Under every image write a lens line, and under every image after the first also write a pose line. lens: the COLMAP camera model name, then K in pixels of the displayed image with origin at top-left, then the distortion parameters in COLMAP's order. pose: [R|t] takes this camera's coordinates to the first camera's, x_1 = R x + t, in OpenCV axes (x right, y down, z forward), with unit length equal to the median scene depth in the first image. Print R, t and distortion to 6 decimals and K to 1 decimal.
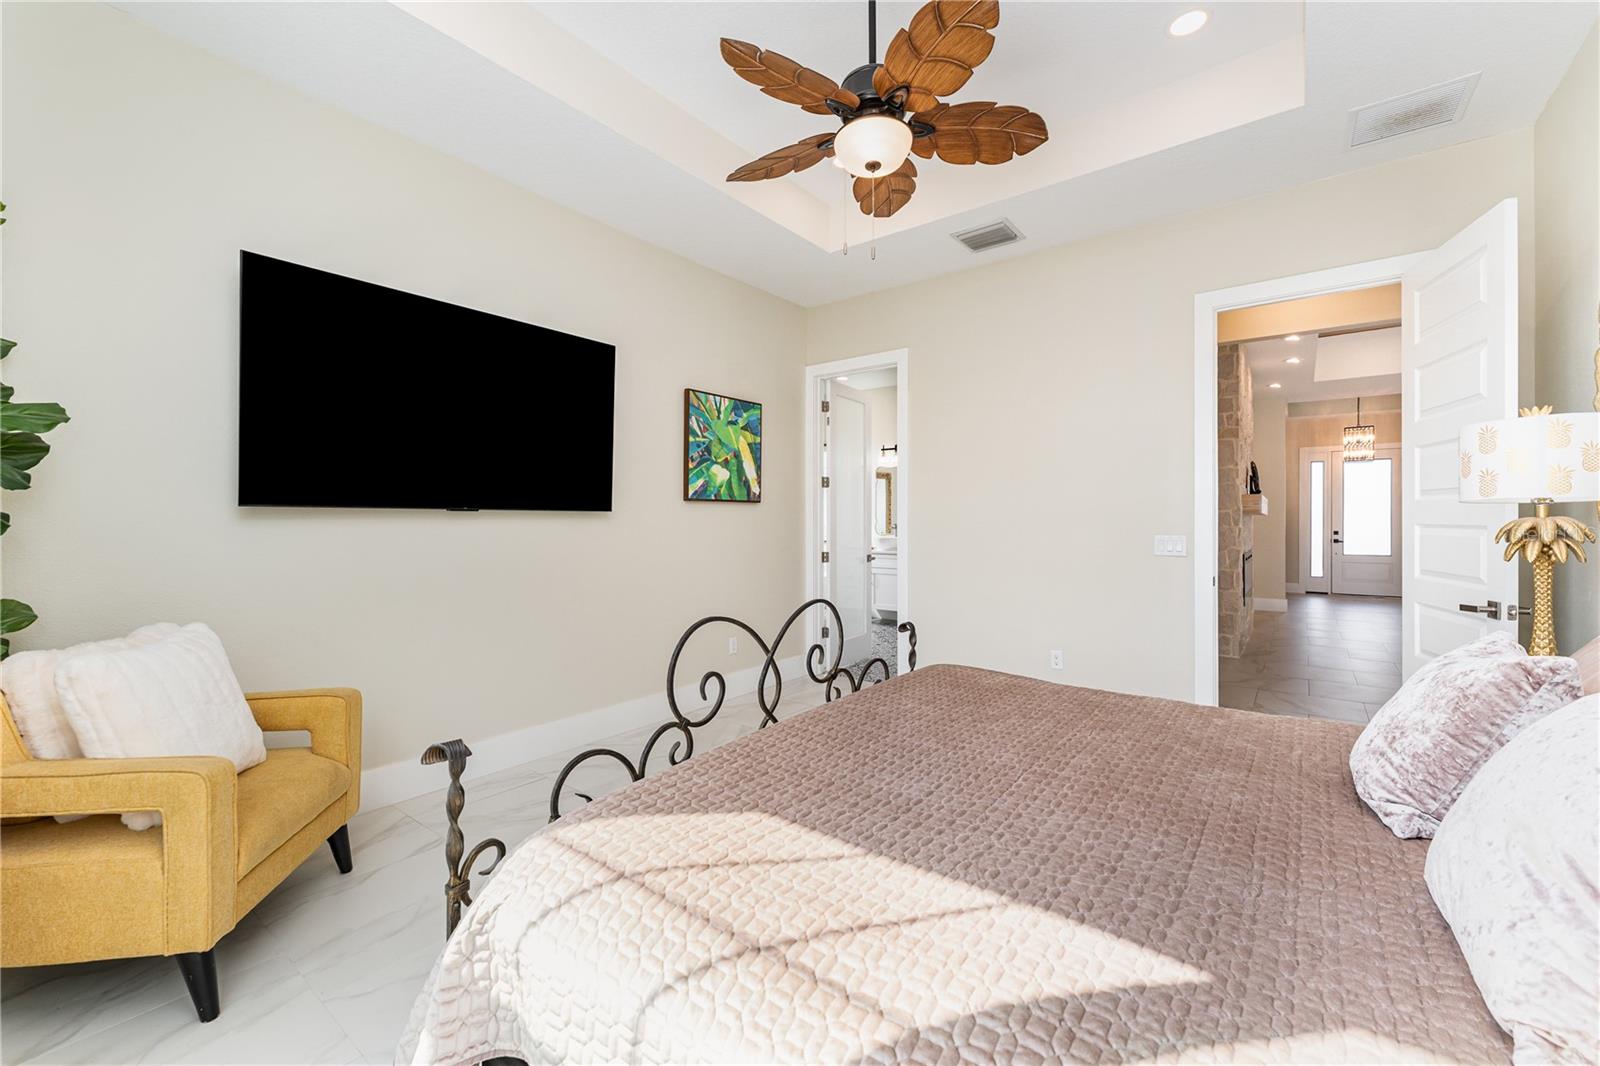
lens RADIAL K [[644.5, 0, 802.7], [0, 644.5, 521.2], [0, 0, 1]] dist [0.008376, -0.000115]
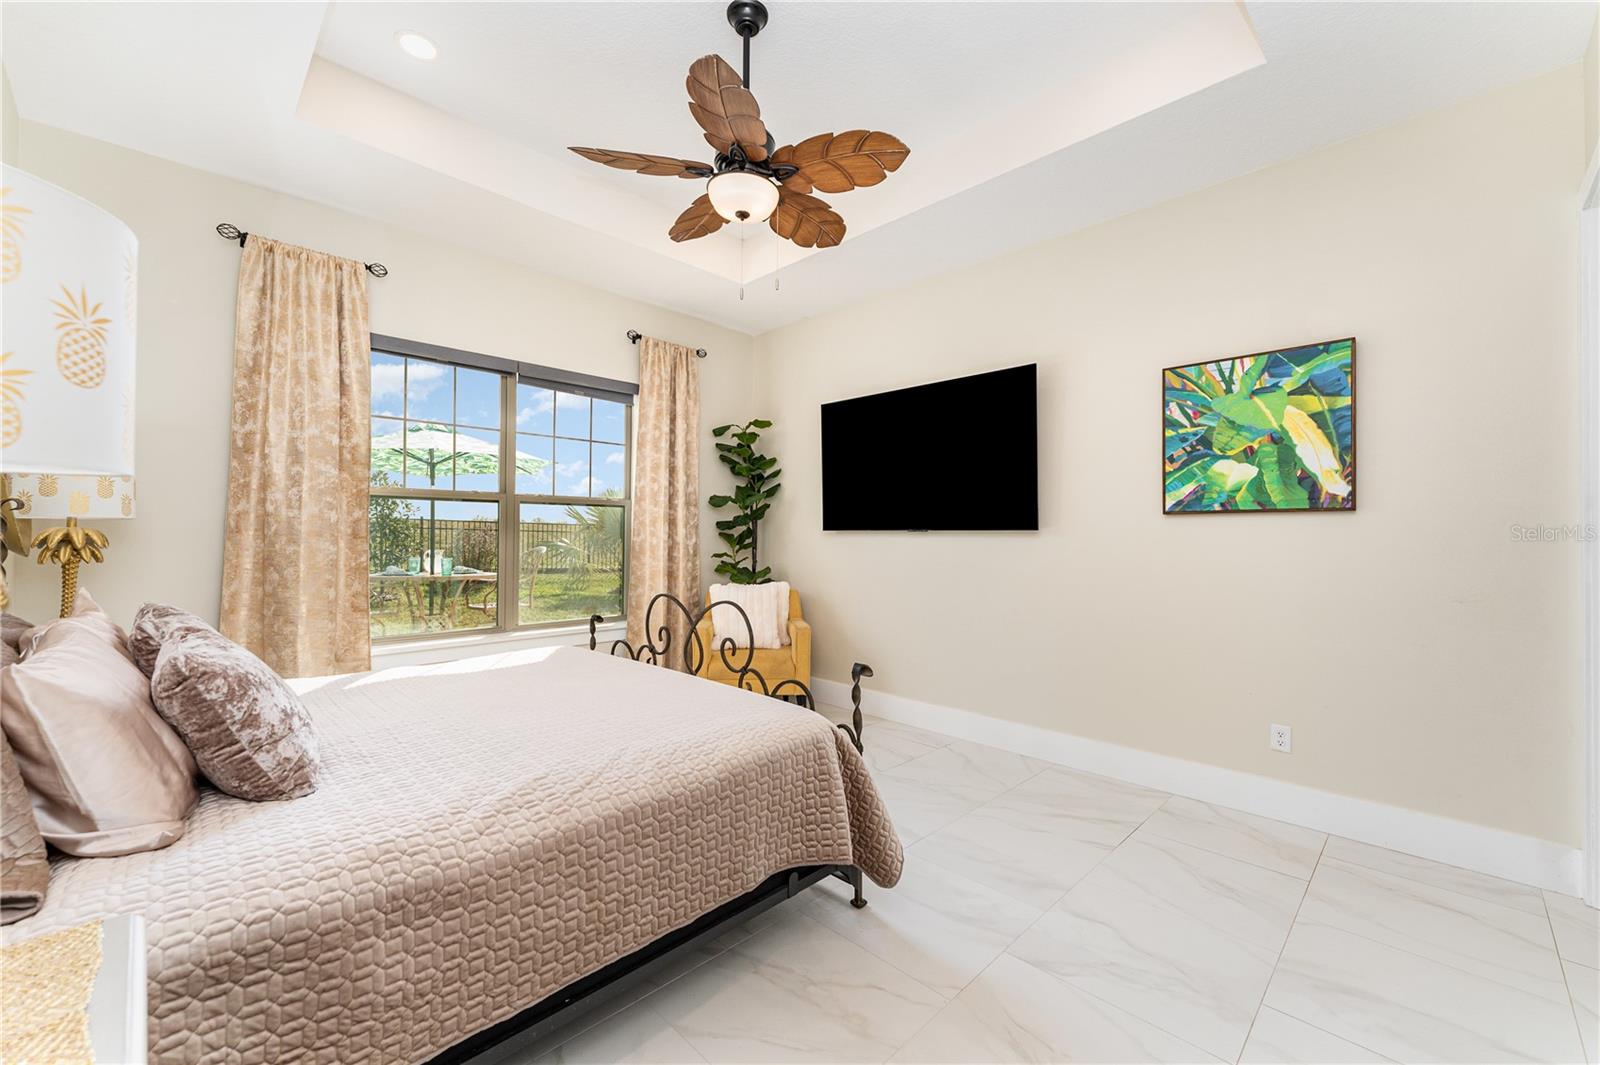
lens RADIAL K [[636.8, 0, 798.4], [0, 636.8, 534.5], [0, 0, 1]] dist [0.000183, 0.000124]
pose [[-0.109601, -0.010644, -0.993919, 0.597939], [-0.009701, 0.999906, -0.009638, 0.003539], [0.993928, 0.008586, -0.109694, 0.623480]]
